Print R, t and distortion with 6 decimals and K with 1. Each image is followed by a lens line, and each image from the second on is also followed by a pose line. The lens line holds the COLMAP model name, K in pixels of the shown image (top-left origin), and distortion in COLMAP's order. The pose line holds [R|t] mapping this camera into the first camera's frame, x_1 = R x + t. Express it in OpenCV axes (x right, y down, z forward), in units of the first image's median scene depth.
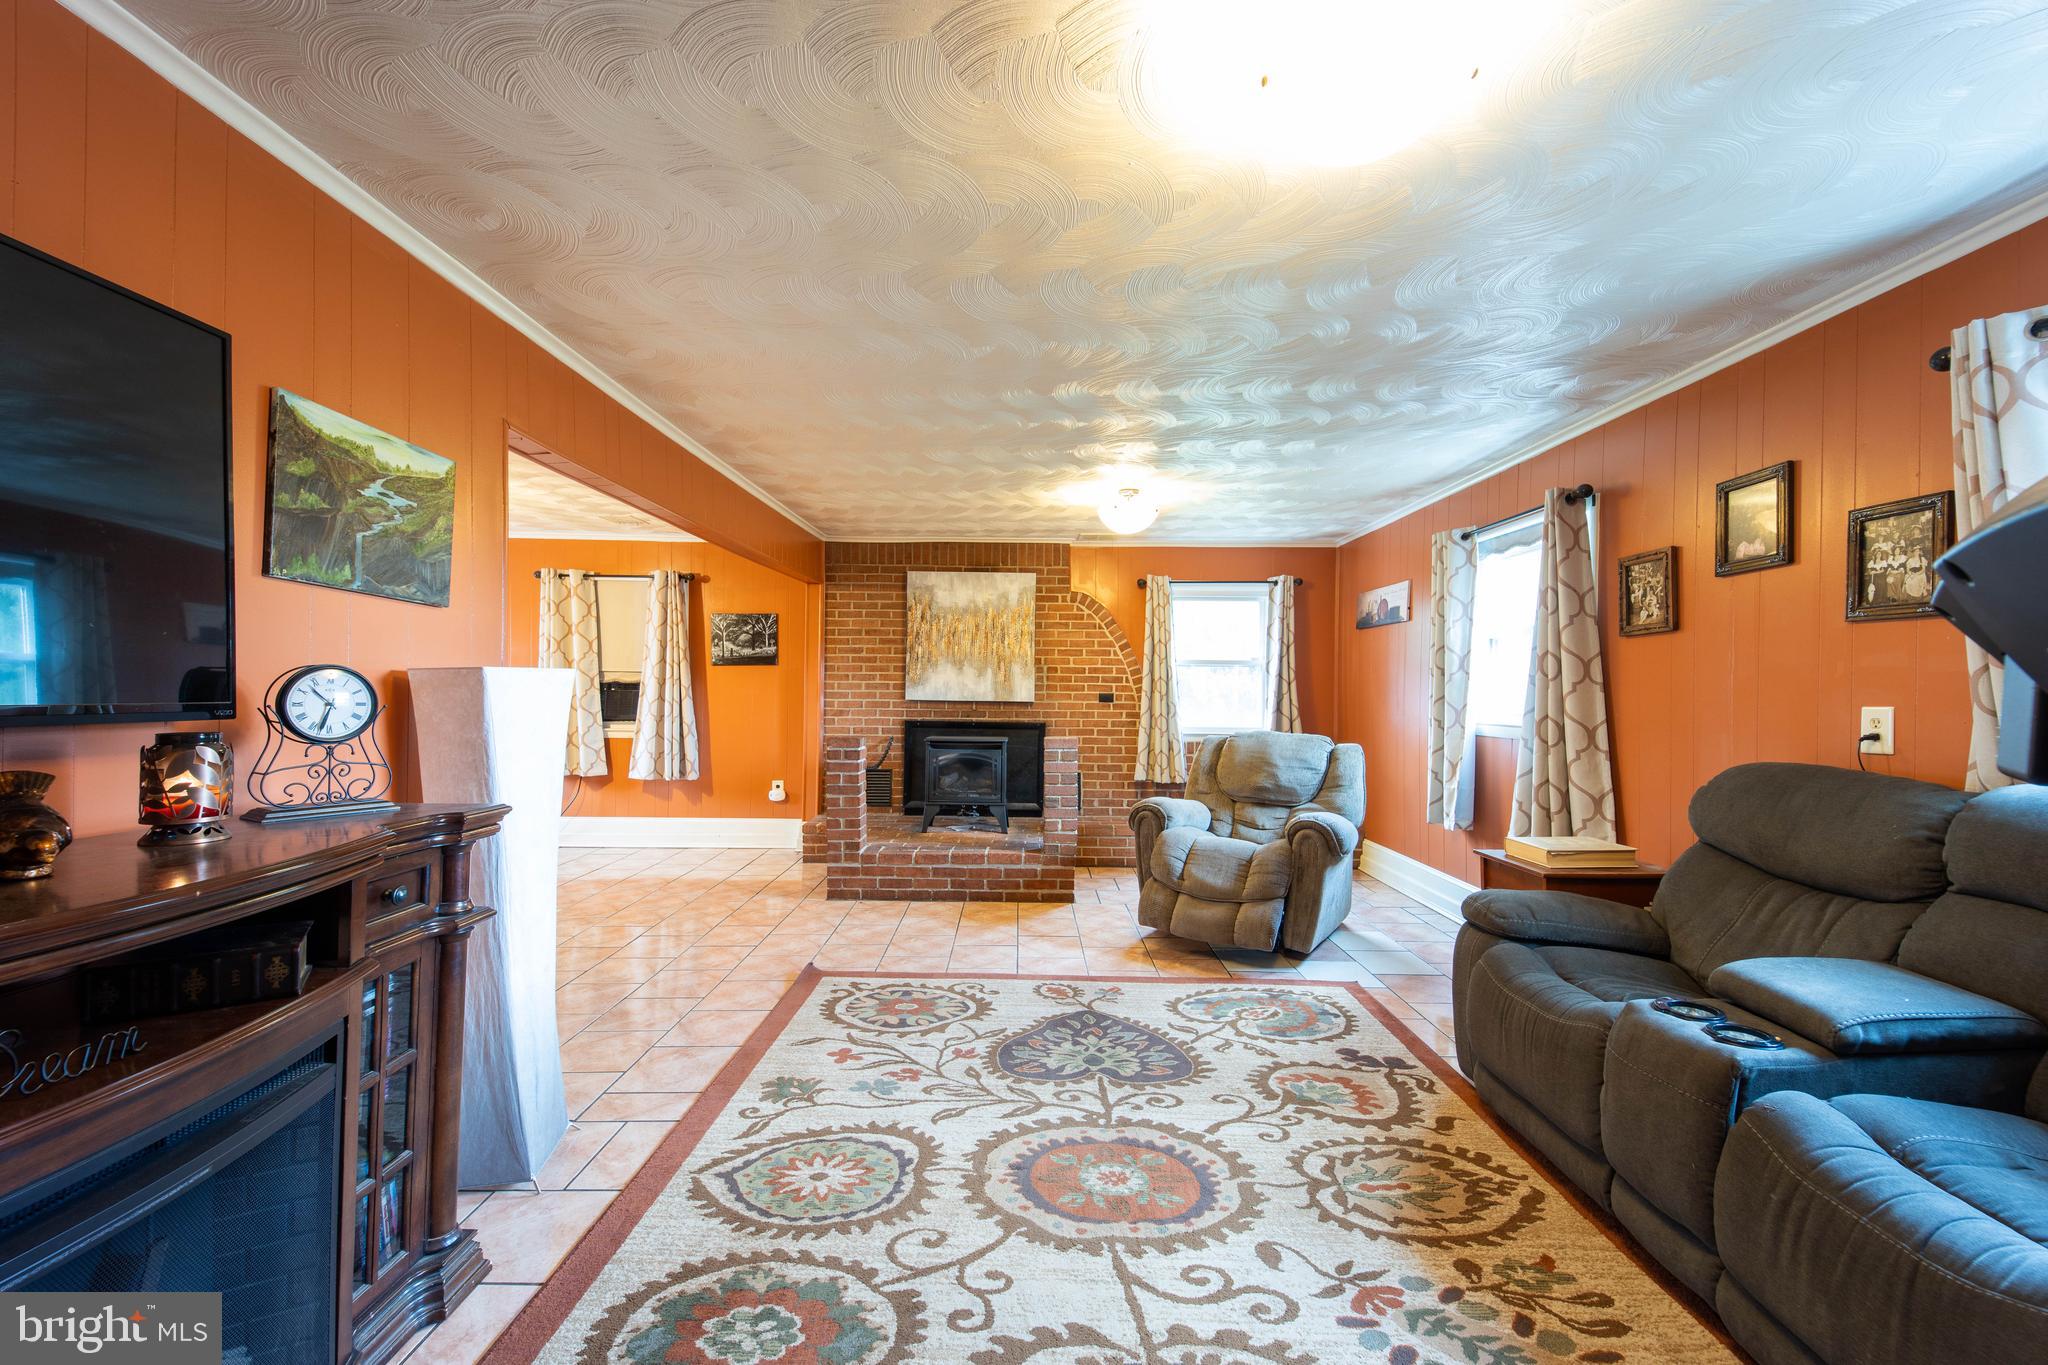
lens RADIAL K [[800.8, 0, 1020.3], [0, 800.8, 685.3], [0, 0, 1]] dist [0.078958, -0.036283]
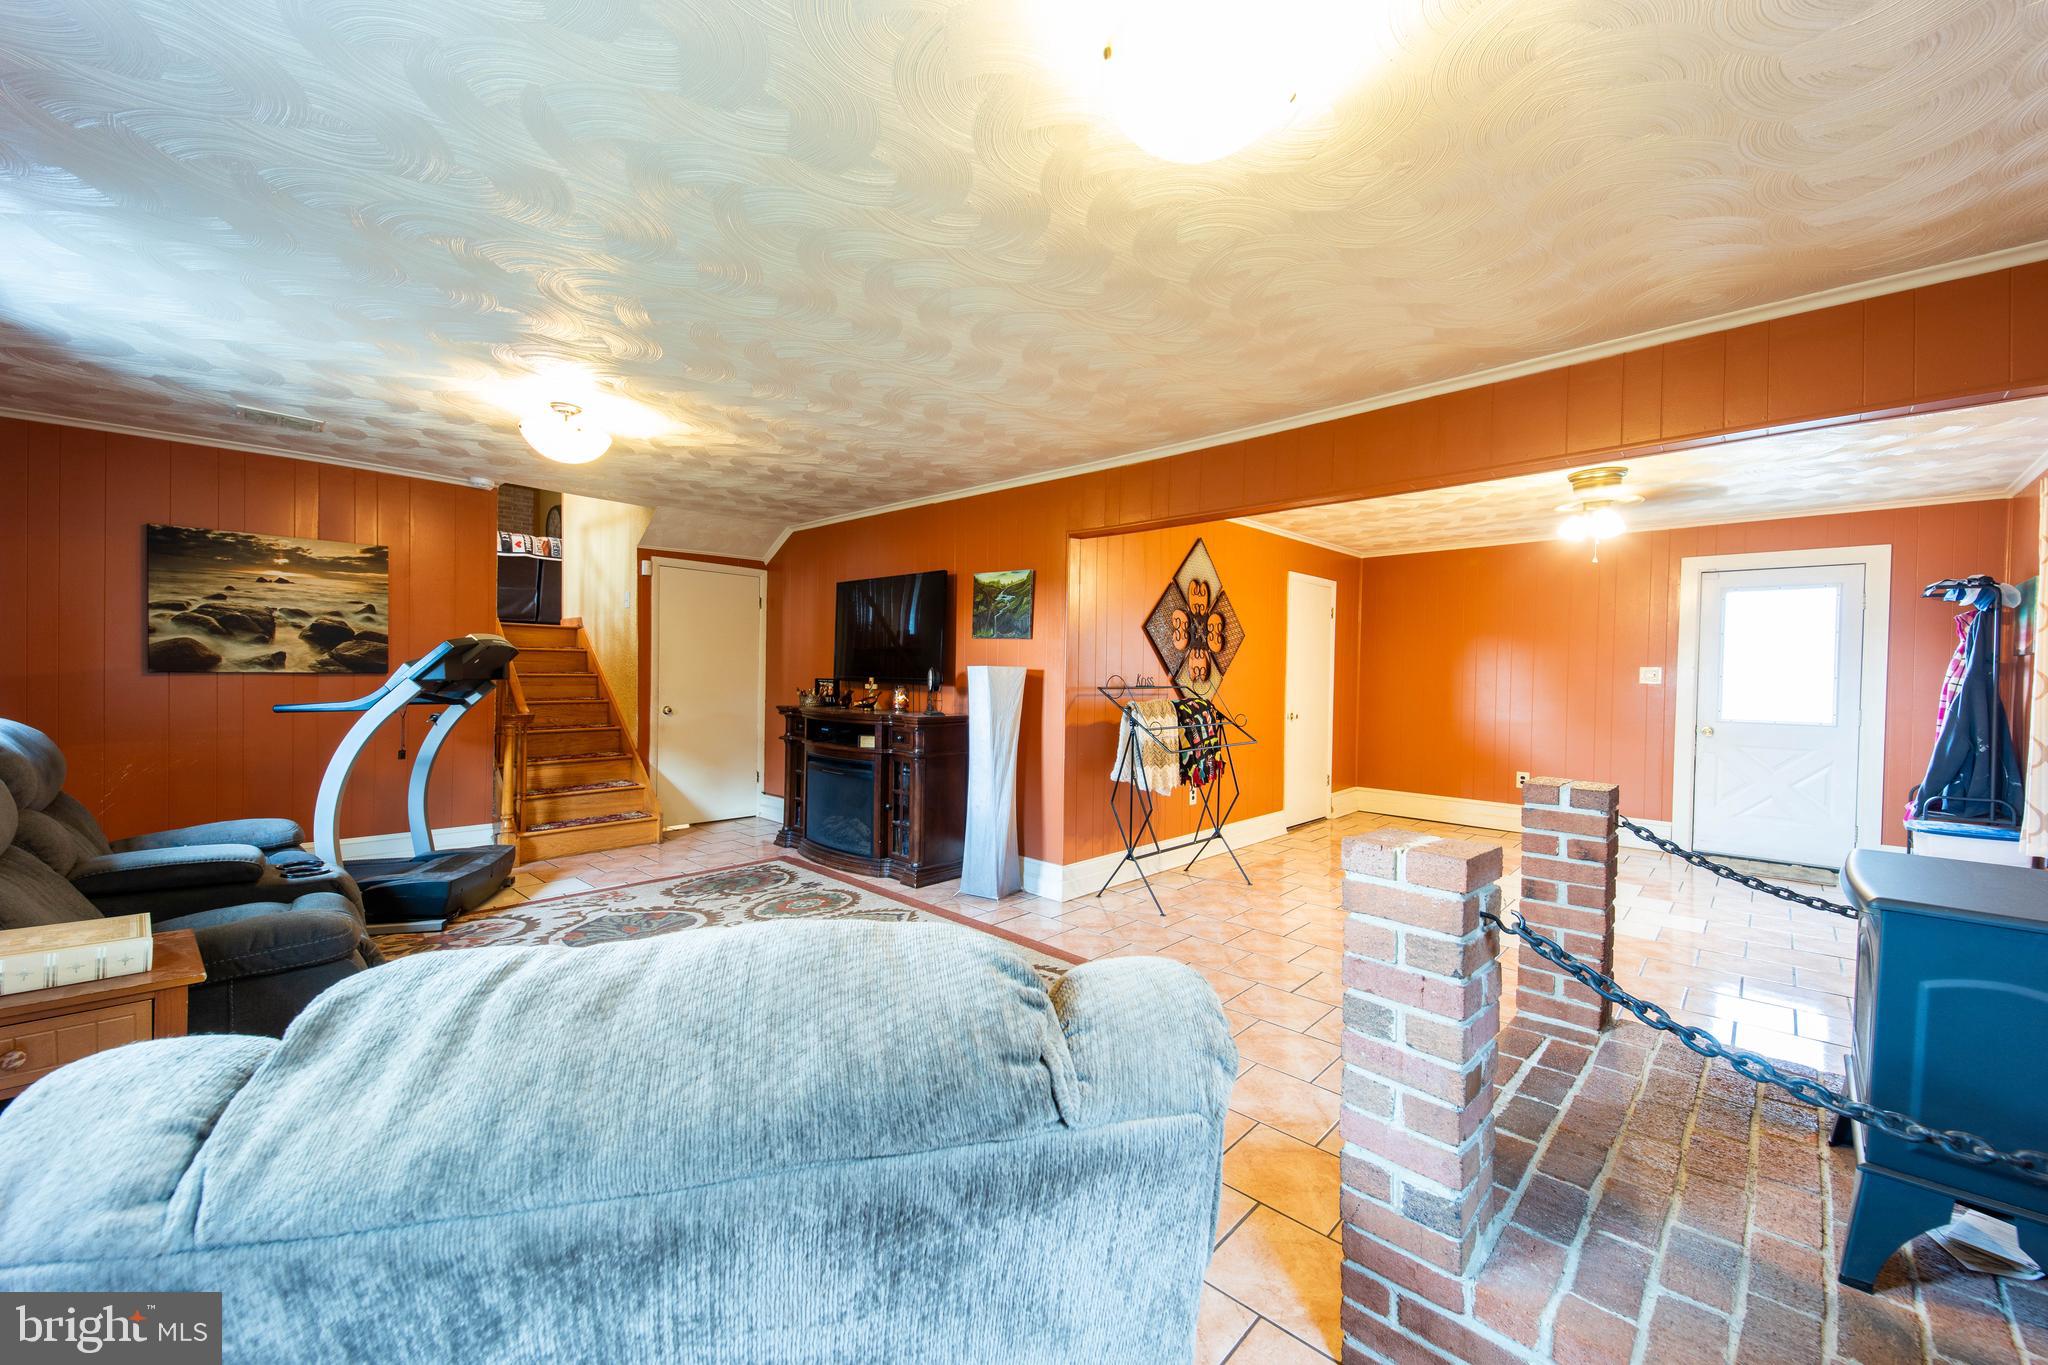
lens RADIAL K [[800.8, 0, 1020.3], [0, 800.8, 685.3], [0, 0, 1]] dist [0.078958, -0.036283]
pose [[-0.680210, -0.006142, -0.732991, 0.997587], [-0.010105, 0.999948, 0.000999, 0.028437], [0.732947, 0.008086, -0.680237, 2.845834]]
